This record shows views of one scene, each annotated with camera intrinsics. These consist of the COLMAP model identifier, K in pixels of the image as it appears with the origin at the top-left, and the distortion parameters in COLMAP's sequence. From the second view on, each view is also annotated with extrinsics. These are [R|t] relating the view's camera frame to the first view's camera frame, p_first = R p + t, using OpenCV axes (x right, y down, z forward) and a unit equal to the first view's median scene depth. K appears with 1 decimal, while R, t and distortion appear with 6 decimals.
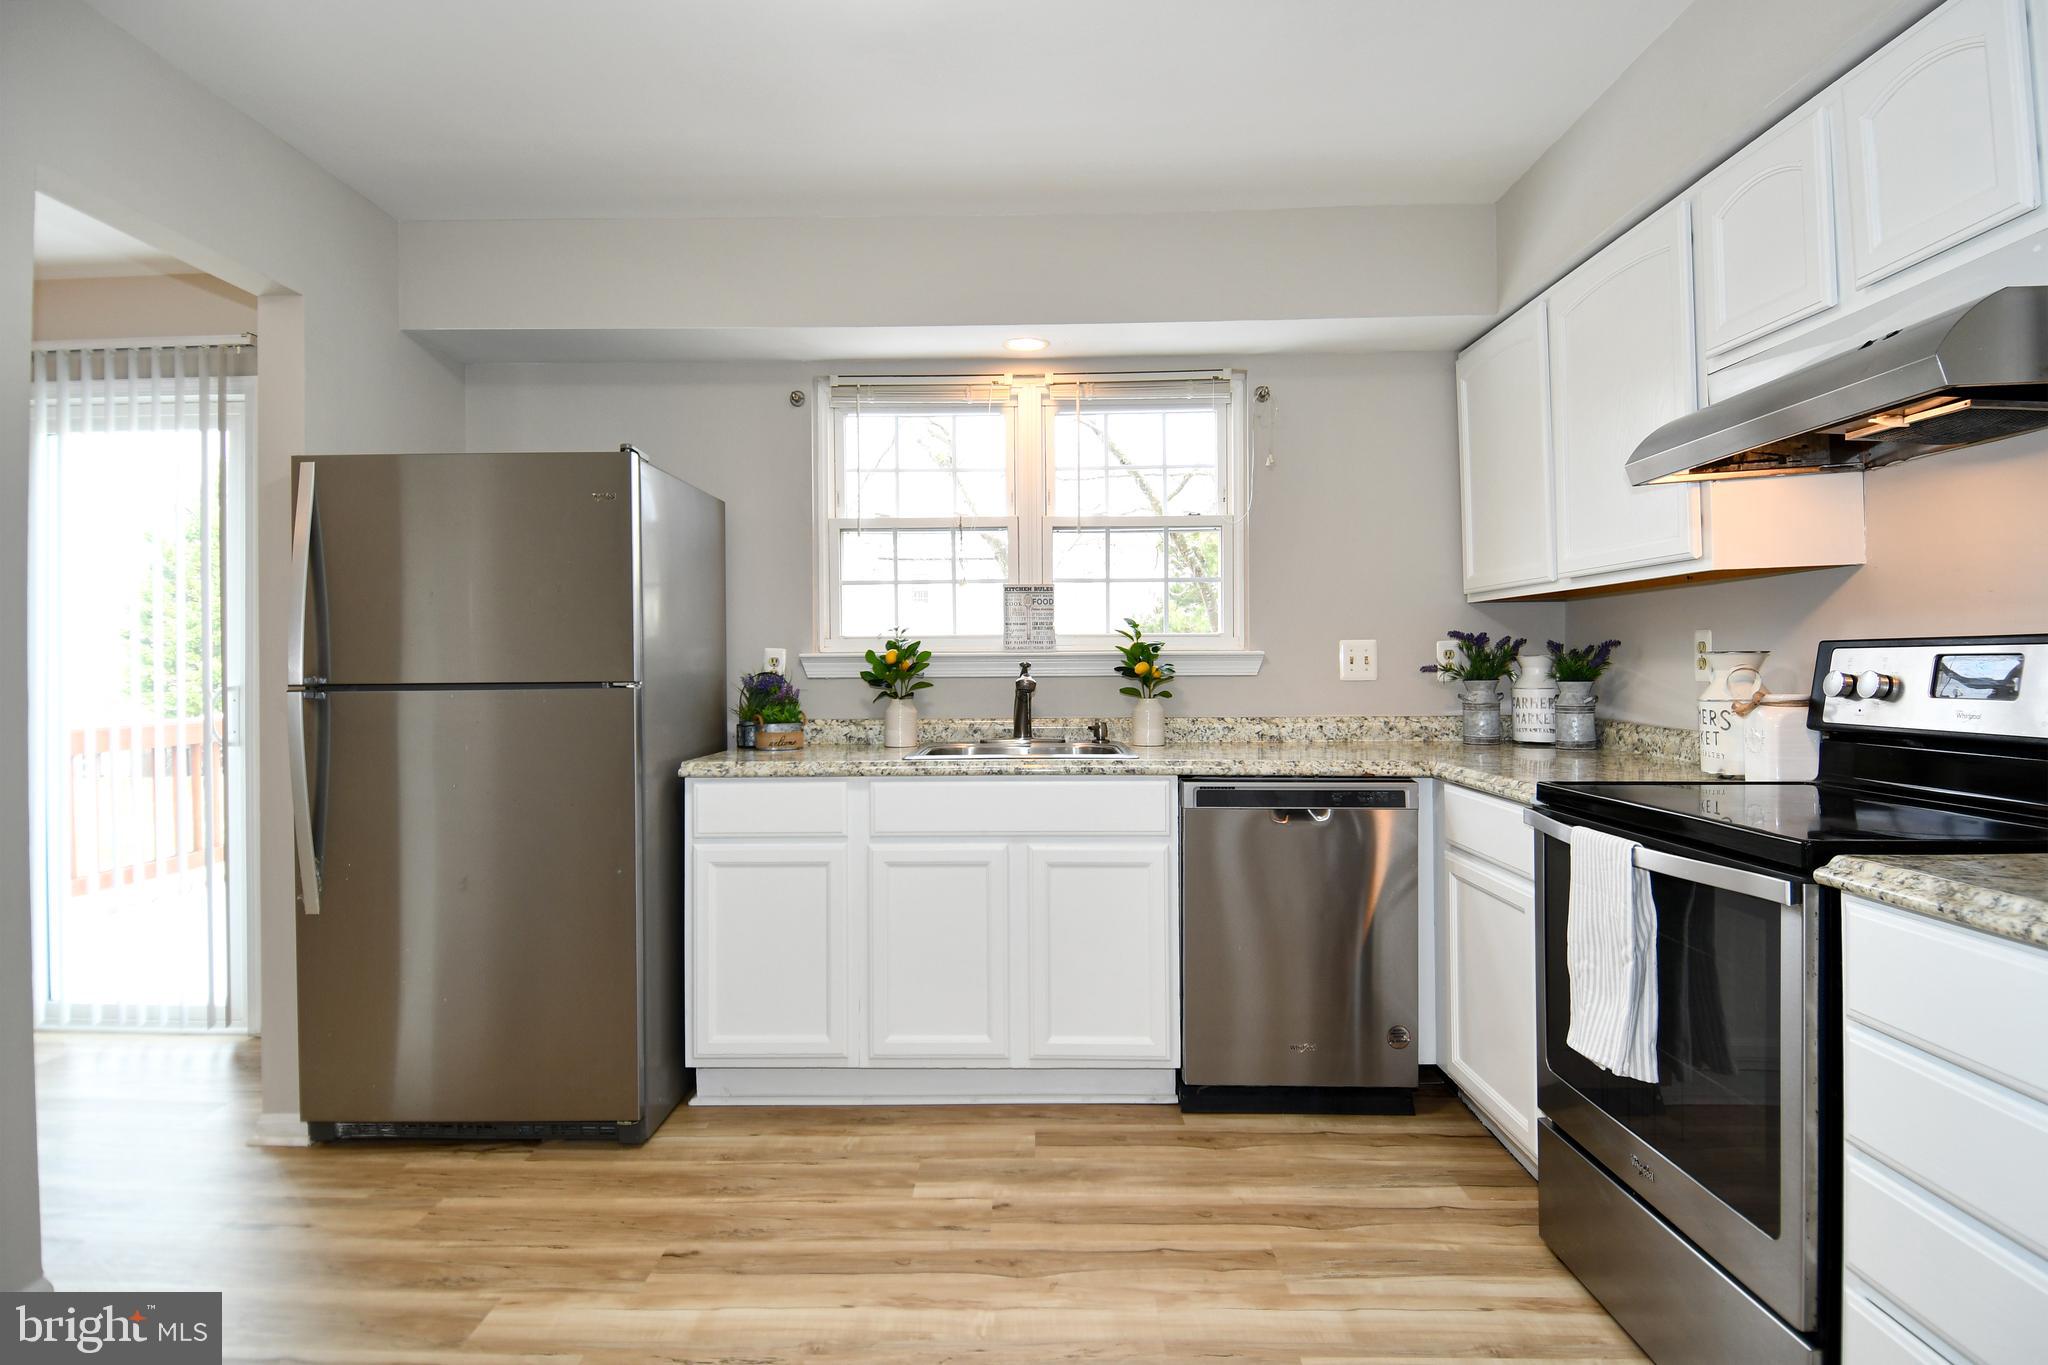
lens RADIAL K [[1125.1, 0, 1024.0], [0, 1125.1, 682.5], [0, 0, 1]] dist [0.020515, -0.001631]
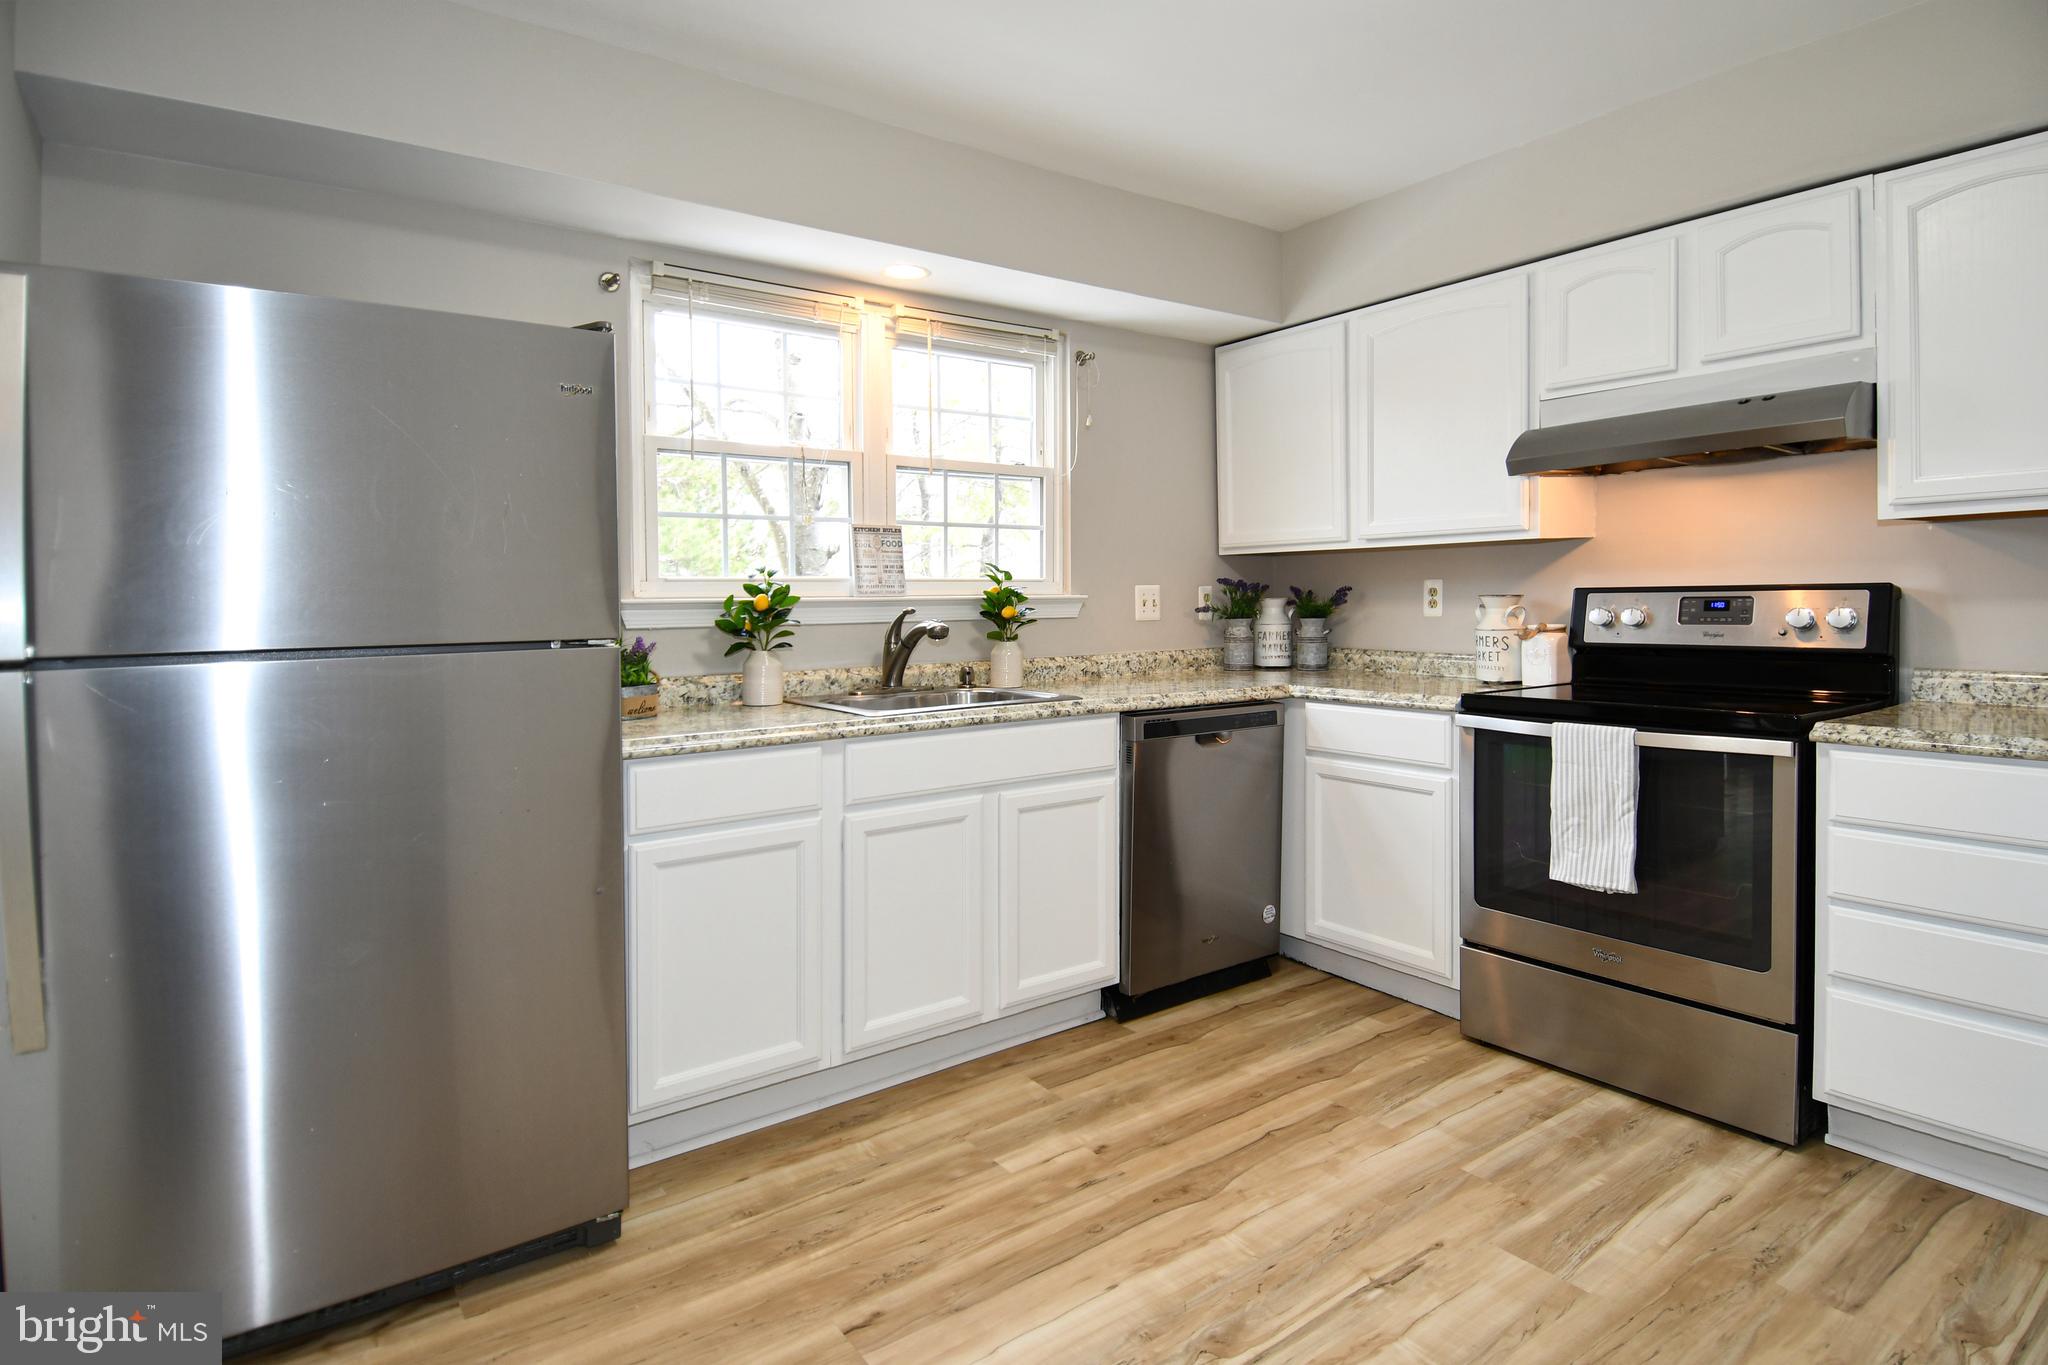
lens RADIAL K [[1068.9, 0, 1089.6], [0, 1068.9, 644.4], [0, 0, 1]] dist [0.050444, -0.051601]
pose [[0.779610, -0.031995, 0.625447, -0.518545], [0.018043, 0.999427, 0.028635, -0.011387], [-0.626005, -0.011039, 0.779741, 0.221945]]
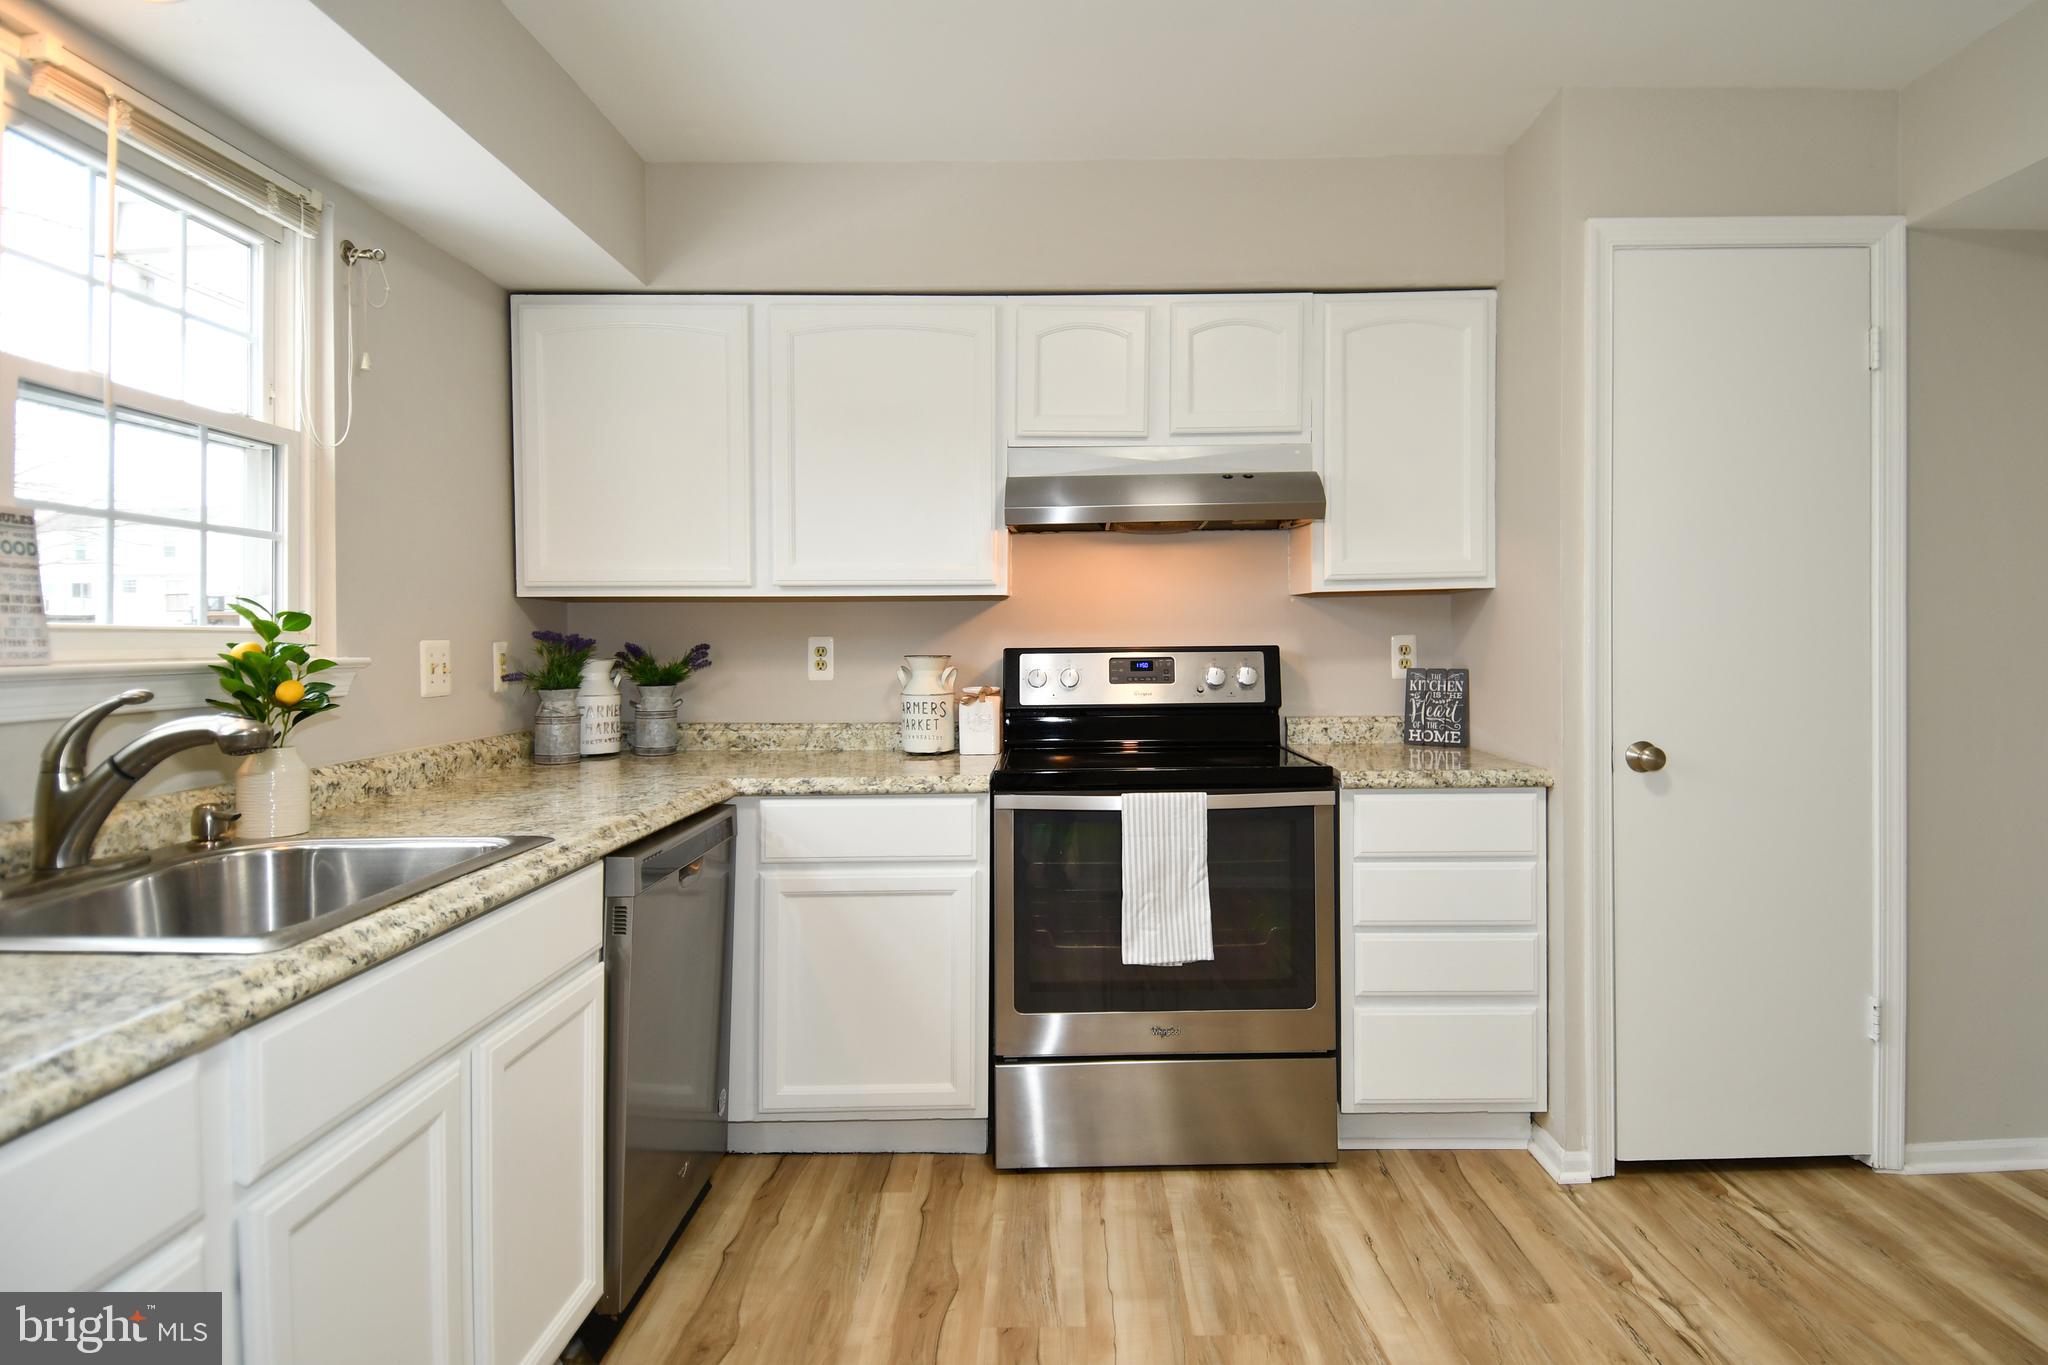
lens RADIAL K [[1078.8, 0, 1021.6], [0, 1078.8, 666.5], [0, 0, 1]] dist [0.057625, -0.061772]
pose [[-0.017290, -0.020164, 0.999647, -0.492159], [0.023987, 0.999500, 0.020576, -0.031497], [-0.999563, 0.024335, -0.016798, 0.759899]]
